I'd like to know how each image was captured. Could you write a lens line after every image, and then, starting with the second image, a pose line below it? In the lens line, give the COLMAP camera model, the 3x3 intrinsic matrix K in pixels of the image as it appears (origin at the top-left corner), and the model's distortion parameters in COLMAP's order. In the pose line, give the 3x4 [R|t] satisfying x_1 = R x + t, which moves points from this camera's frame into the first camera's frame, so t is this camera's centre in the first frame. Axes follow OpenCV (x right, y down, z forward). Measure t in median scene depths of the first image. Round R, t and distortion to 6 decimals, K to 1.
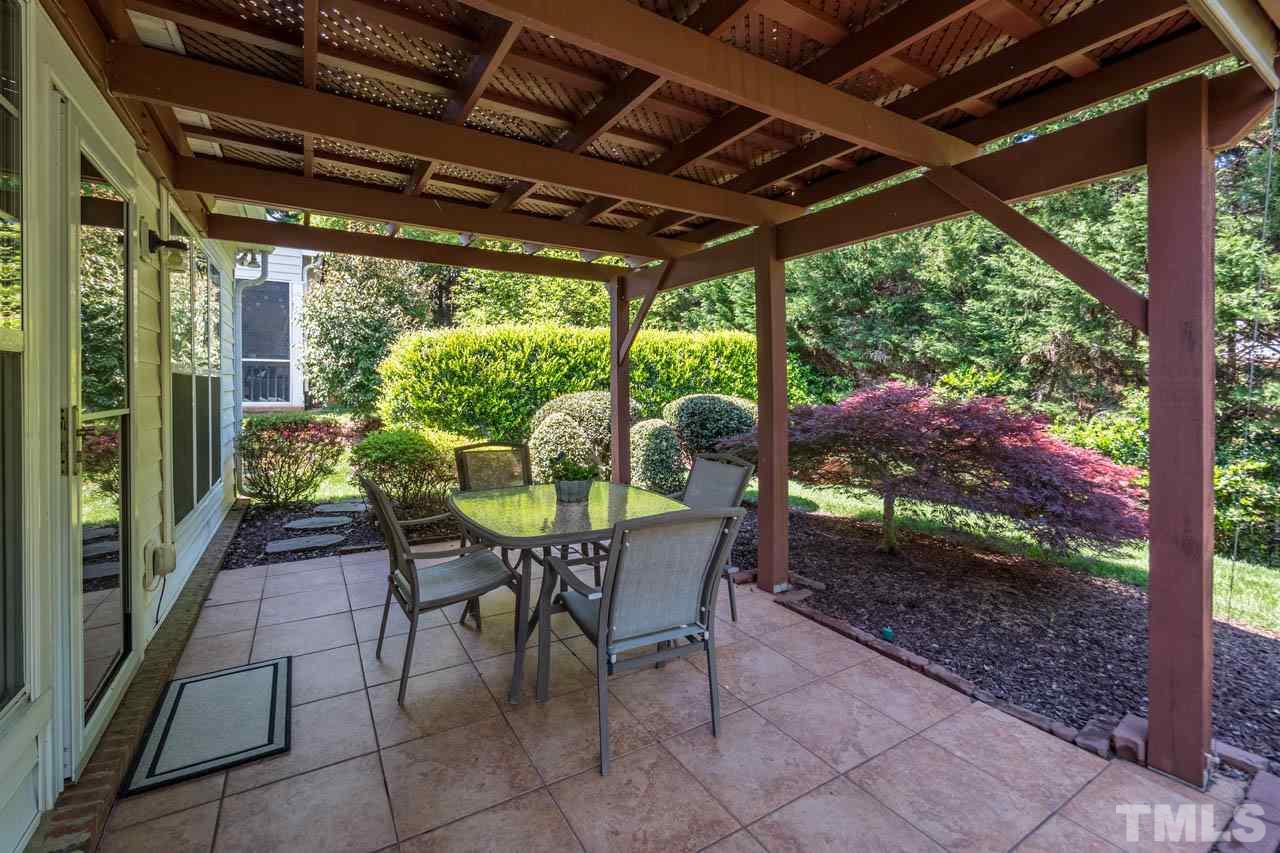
lens RADIAL K [[542.2, 0, 638.2], [0, 542.2, 386.9], [0, 0, 1]] dist [-0.000683, 0.000016]
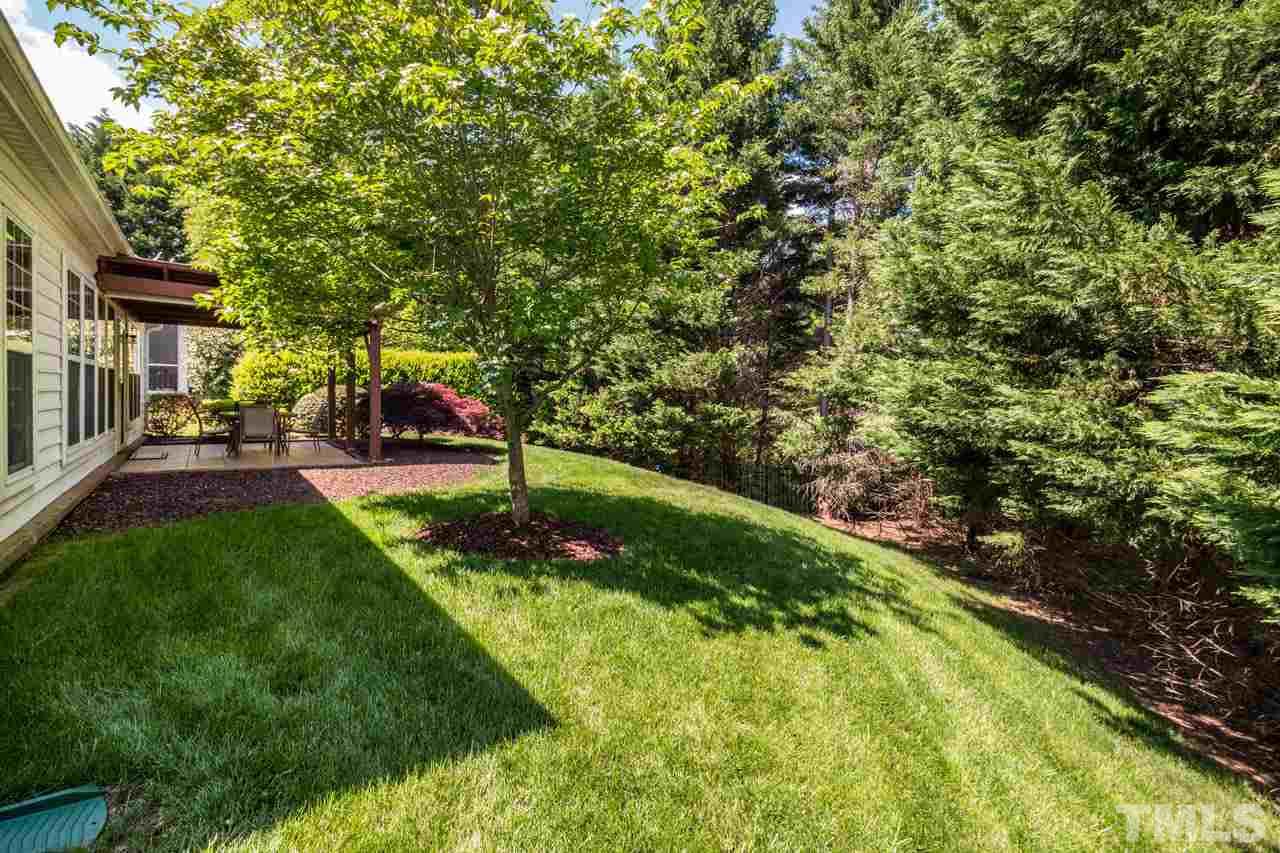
lens RADIAL K [[543.8, 0, 629.6], [0, 543.8, 393.2], [0, 0, 1]] dist [-0.000735, 0.000179]
pose [[0.993682, 0.014740, 0.111256, 0.567650], [-0.014296, 0.999886, -0.004789, 0.024776], [-0.111314, 0.003168, 0.993780, -0.836064]]
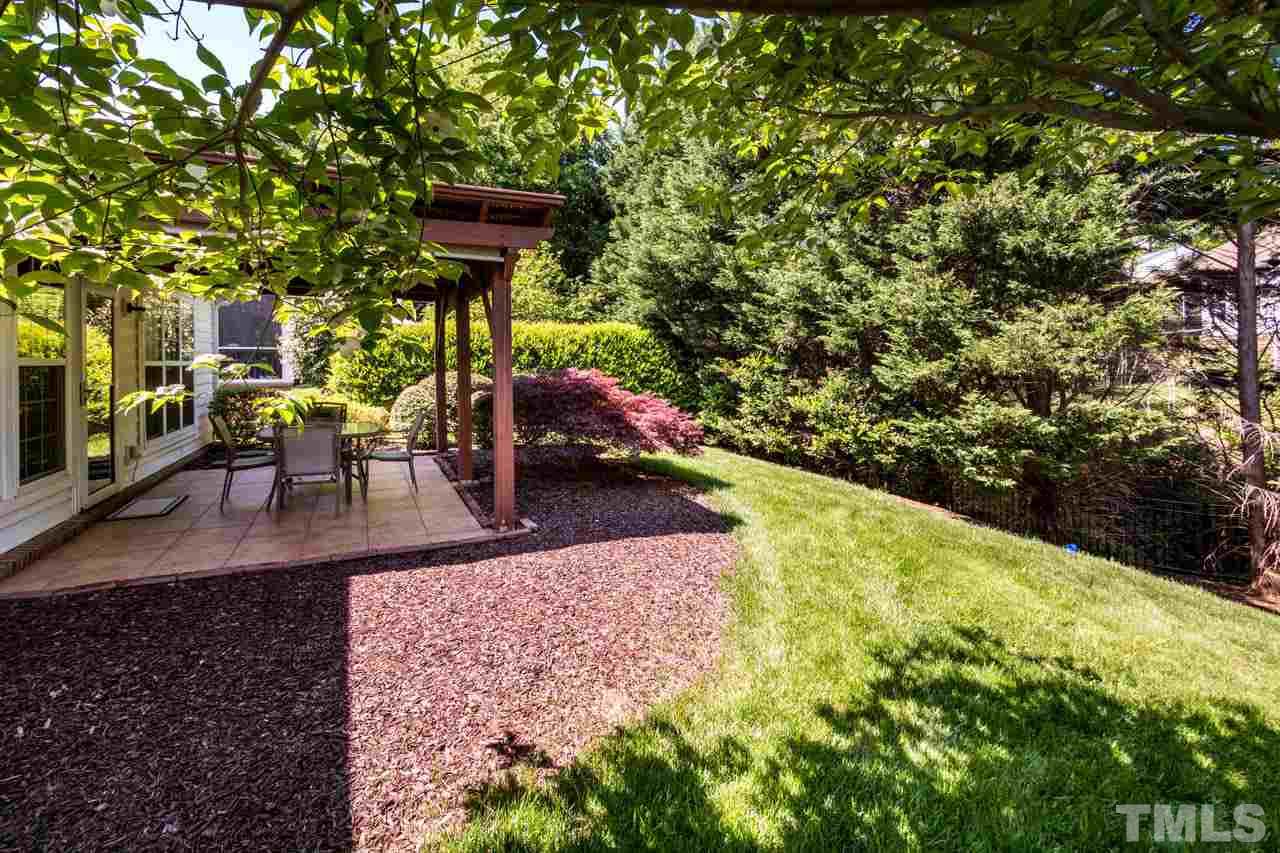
lens RADIAL K [[544.8, 0, 636.5], [0, 544.8, 361.6], [0, 0, 1]] dist [-0.001446, -0.000067]
pose [[0.997023, -0.003738, -0.077019, 0.383449], [0.003230, 0.999972, -0.006730, -0.005252], [0.077042, 0.006461, 0.997007, -0.304840]]
